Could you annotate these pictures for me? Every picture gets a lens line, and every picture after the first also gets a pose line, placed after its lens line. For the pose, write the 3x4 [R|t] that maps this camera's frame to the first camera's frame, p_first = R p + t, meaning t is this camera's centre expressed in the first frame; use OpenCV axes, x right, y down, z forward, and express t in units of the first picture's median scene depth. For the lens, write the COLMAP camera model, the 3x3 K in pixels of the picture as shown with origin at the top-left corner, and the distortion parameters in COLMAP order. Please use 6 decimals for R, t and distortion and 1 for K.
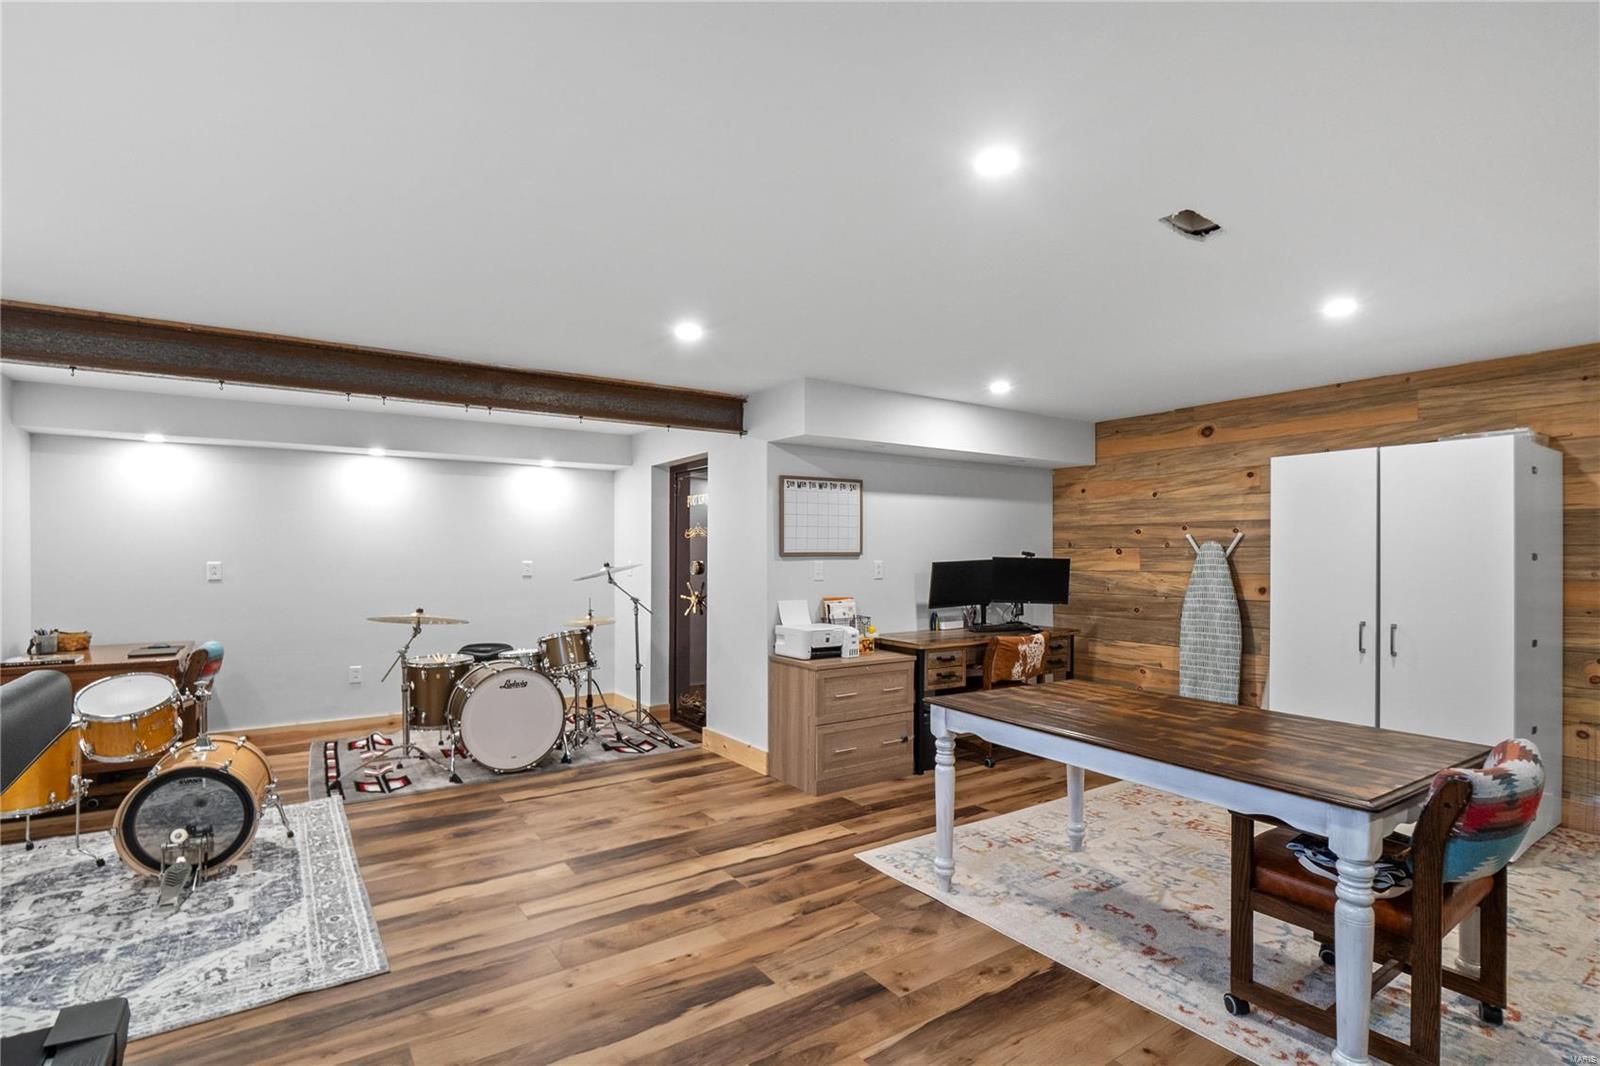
lens RADIAL K [[754.4, 0, 755.4], [0, 754.4, 549.6], [0, 0, 1]] dist [-0.011526, -0.001417]
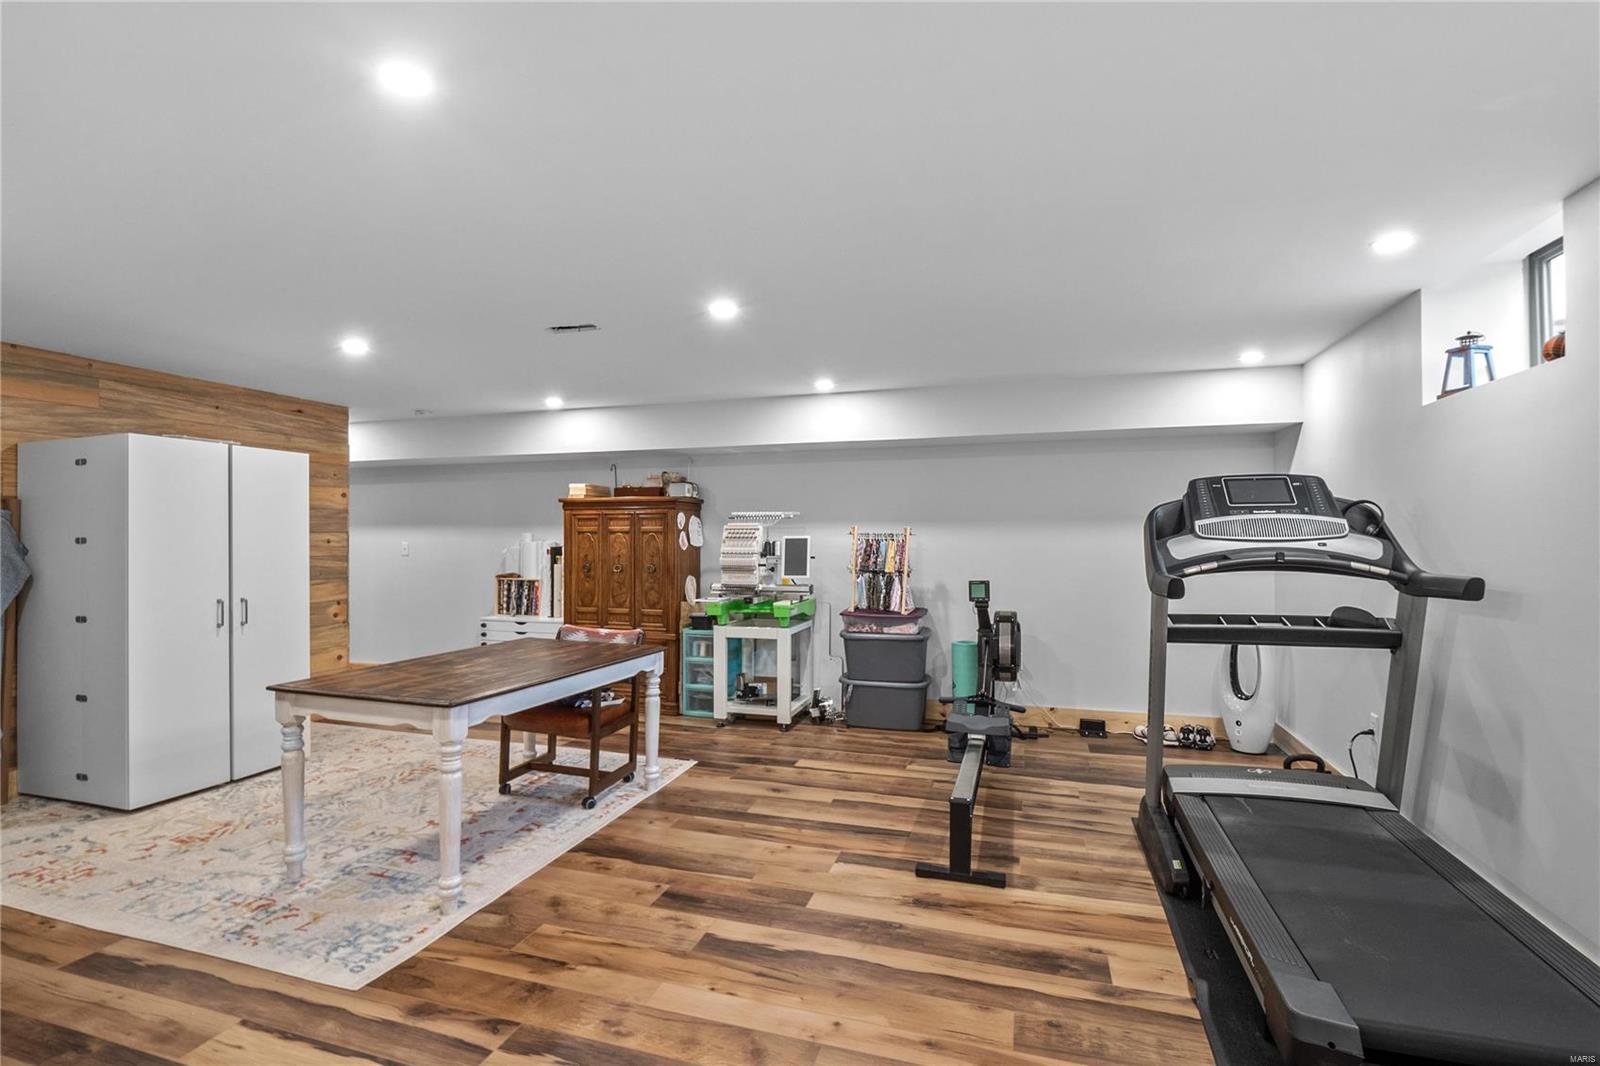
lens RADIAL K [[754.4, 0, 797.9], [0, 754.4, 533.7], [0, 0, 1]] dist [-0.011526, -0.001417]
pose [[-0.641888, 0.002301, 0.766795, -0.753567], [-0.002545, 0.999984, -0.005131, 0.003351], [-0.766794, -0.005245, -0.641872, 1.346416]]
